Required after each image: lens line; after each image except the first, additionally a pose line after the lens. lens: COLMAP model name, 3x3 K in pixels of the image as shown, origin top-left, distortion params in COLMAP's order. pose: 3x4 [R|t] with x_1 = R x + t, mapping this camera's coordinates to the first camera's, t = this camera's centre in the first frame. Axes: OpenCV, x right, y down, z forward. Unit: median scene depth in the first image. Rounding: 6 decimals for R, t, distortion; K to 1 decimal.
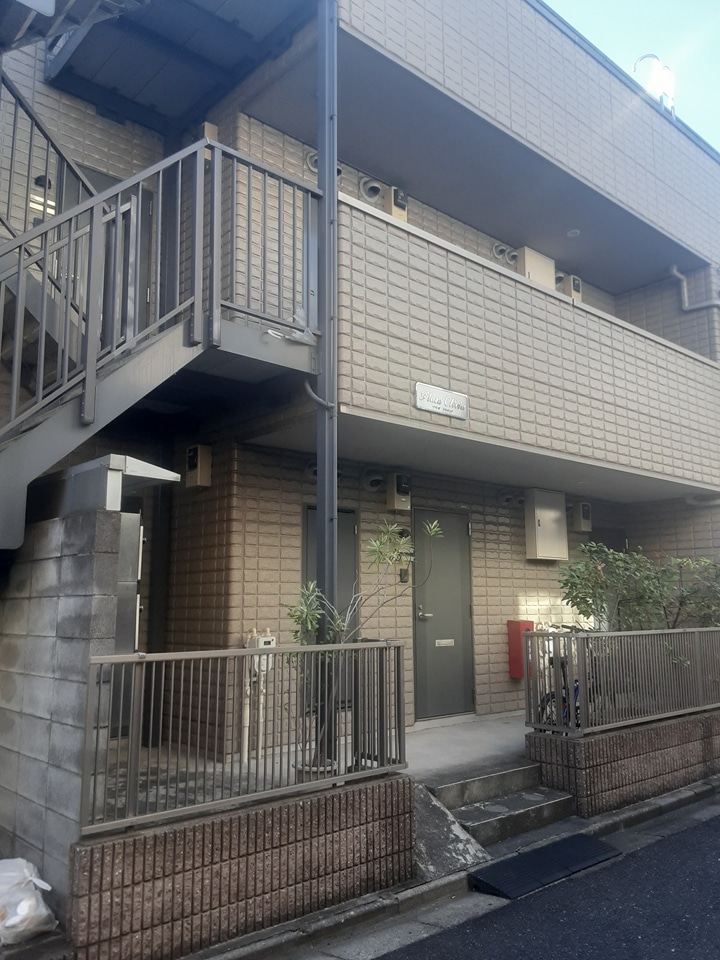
lens RADIAL K [[777.9, 0, 371.5], [0, 777.9, 499.1], [0, 0, 1]] dist [0.106999, -0.127103]
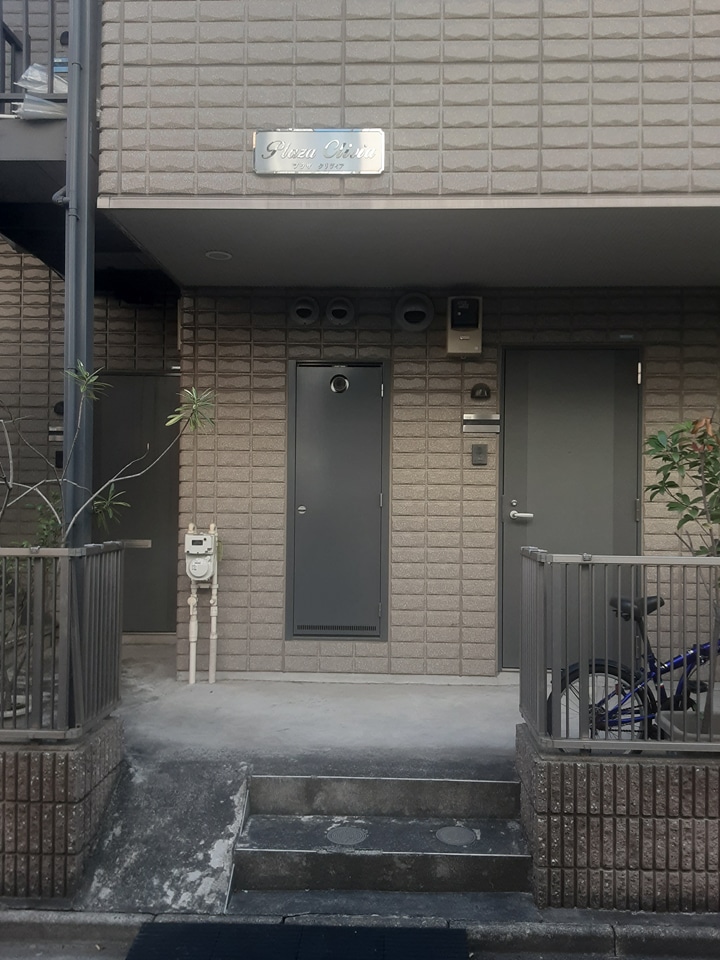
lens RADIAL K [[777.9, 0, 375.4], [0, 777.9, 495.9], [0, 0, 1]] dist [0.106999, -0.127103]
pose [[0.711258, 0.007402, -0.702893, 0.540590], [0.080110, 0.992576, 0.091515, 0.080242], [0.698352, -0.121400, 0.705384, 0.577993]]
